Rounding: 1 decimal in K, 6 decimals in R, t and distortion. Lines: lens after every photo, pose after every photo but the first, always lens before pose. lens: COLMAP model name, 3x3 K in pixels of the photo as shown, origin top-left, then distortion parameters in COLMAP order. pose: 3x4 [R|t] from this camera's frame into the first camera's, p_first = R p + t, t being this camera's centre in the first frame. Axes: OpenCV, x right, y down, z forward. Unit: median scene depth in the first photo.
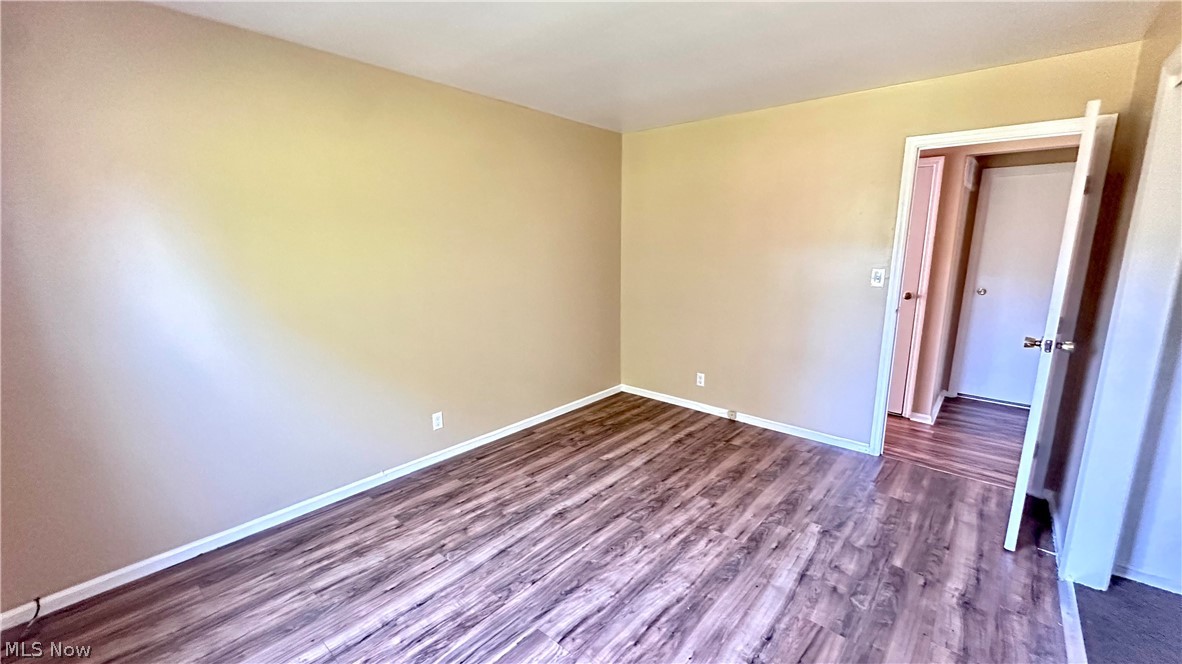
lens RADIAL K [[474.9, 0, 587.2], [0, 474.9, 334.2], [0, 0, 1]] dist [-0.009987, 0.001509]
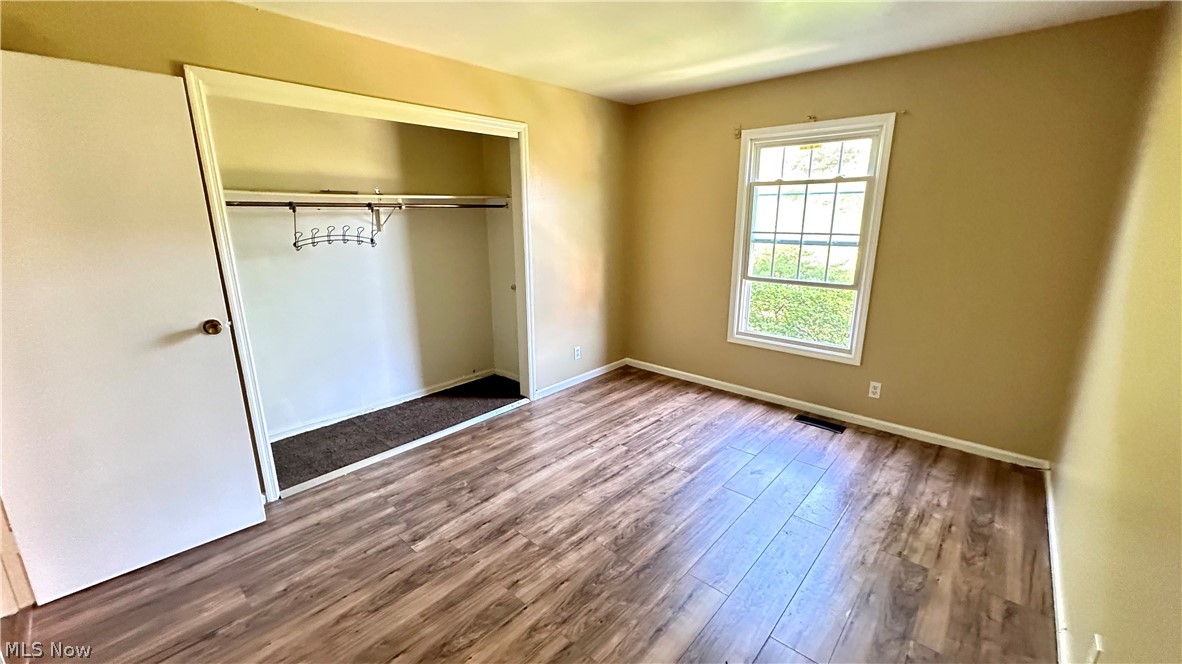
lens RADIAL K [[474.9, 0, 590.5], [0, 474.9, 332.2], [0, 0, 1]] dist [-0.009987, 0.001509]
pose [[-0.999950, 0.007342, 0.006849, 0.161883], [0.009567, 0.903681, 0.428100, -0.346521], [-0.003046, 0.428144, -0.903705, 1.712726]]
